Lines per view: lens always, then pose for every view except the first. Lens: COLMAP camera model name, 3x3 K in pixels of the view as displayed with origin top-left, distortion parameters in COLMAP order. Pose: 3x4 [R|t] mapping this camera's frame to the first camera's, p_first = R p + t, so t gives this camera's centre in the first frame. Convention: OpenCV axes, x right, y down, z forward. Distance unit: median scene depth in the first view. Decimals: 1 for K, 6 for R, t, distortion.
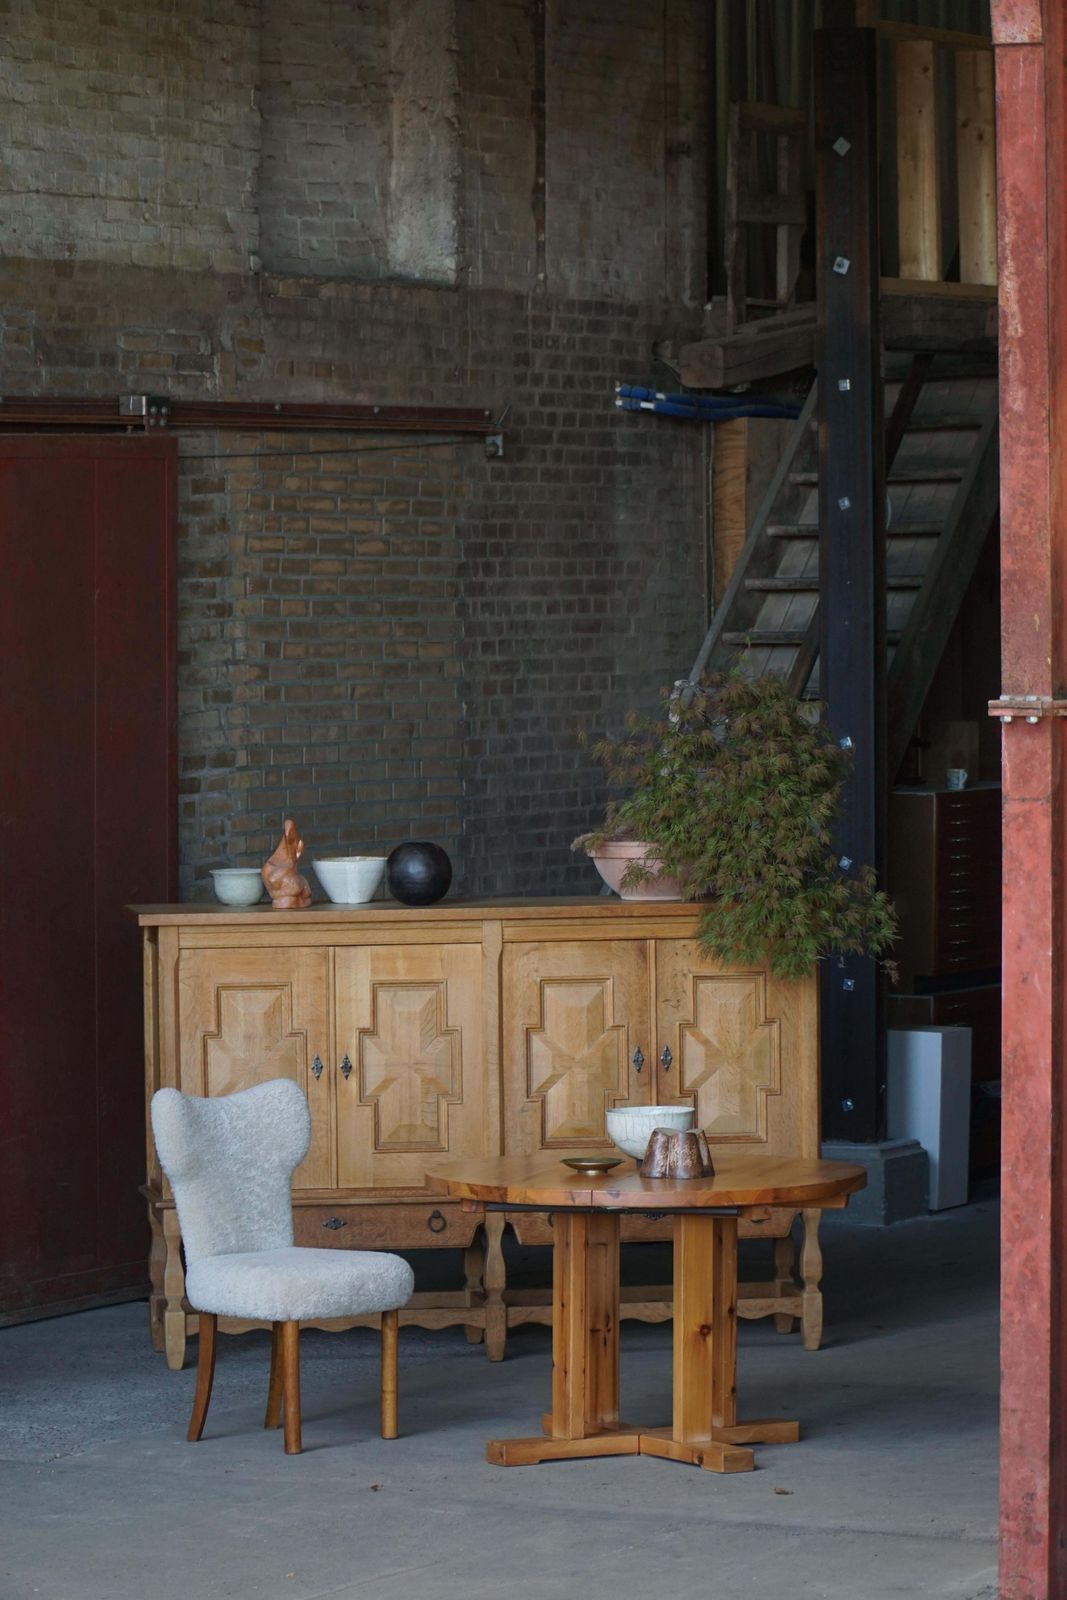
lens RADIAL K [[5975.5, 0, 557.6], [0, 5975.5, 879.6], [0, 0, 1]] dist [-0.844040, 0.000000]
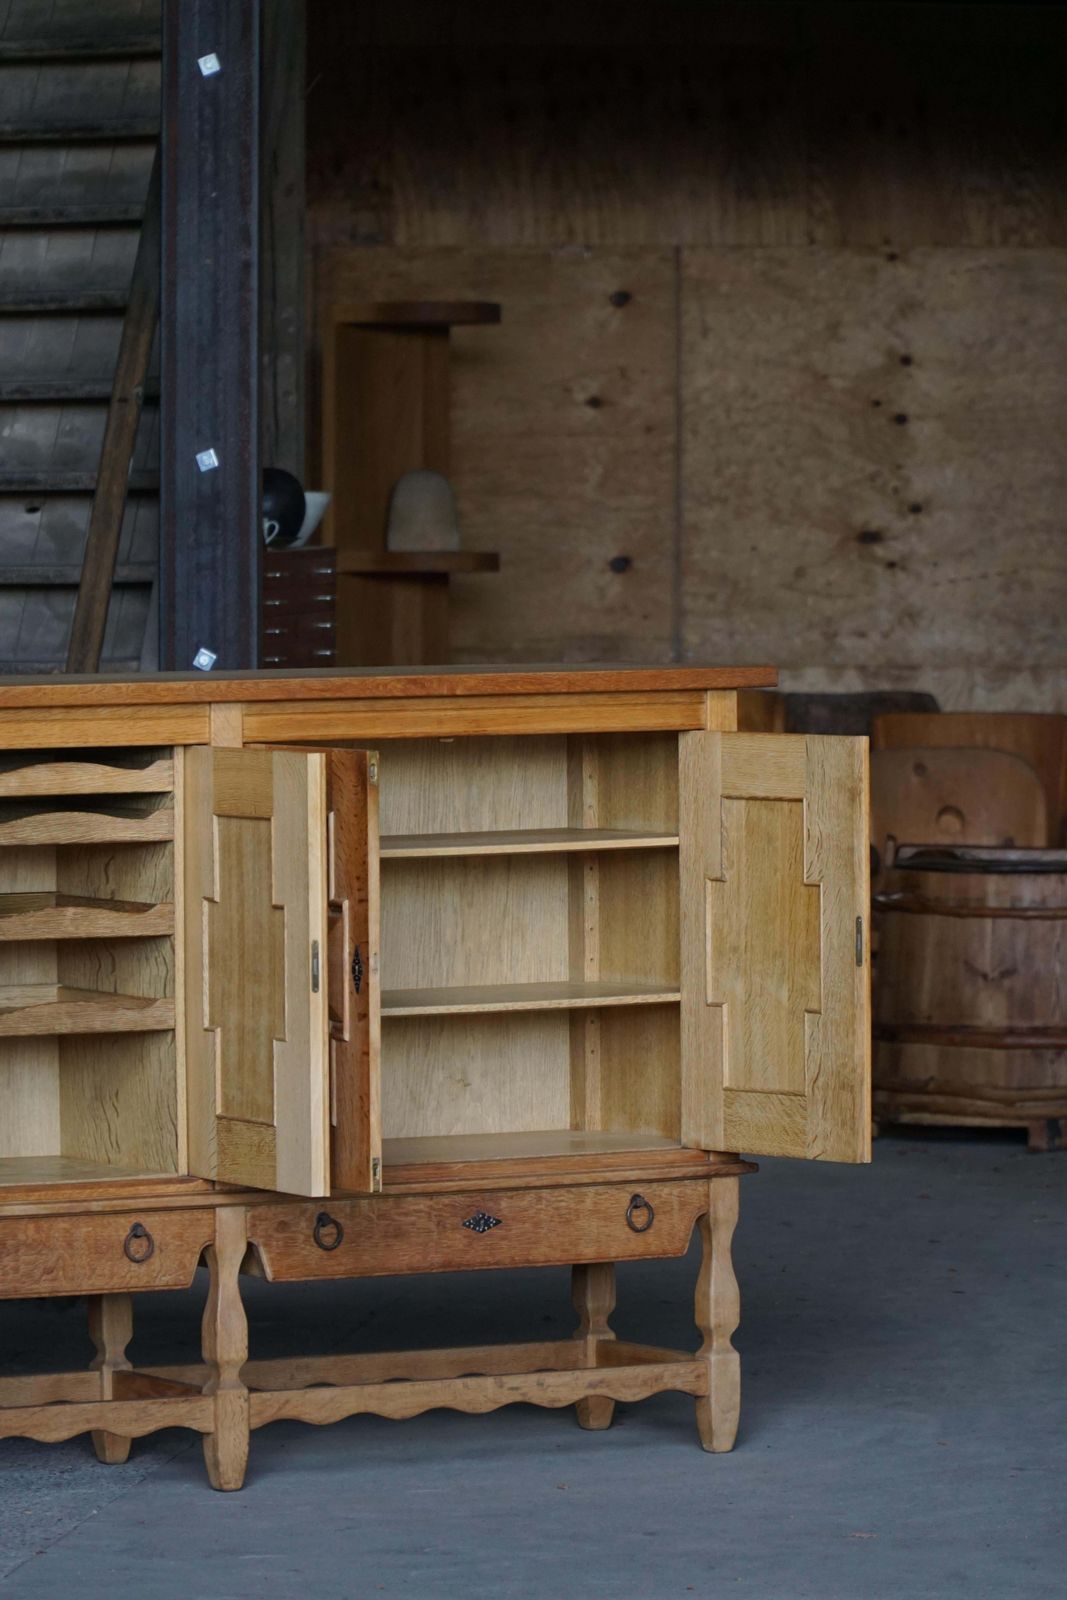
lens RADIAL K [[8126.2, 0, 560.4], [0, 8126.2, 885.0], [0, 0, 1]] dist [-1.155519, 0.000000]
pose [[0.934477, -0.014492, 0.355727, -0.223187], [0.014864, 0.999888, 0.001688, 0.020367], [-0.355712, 0.003710, 0.934588, 0.244489]]
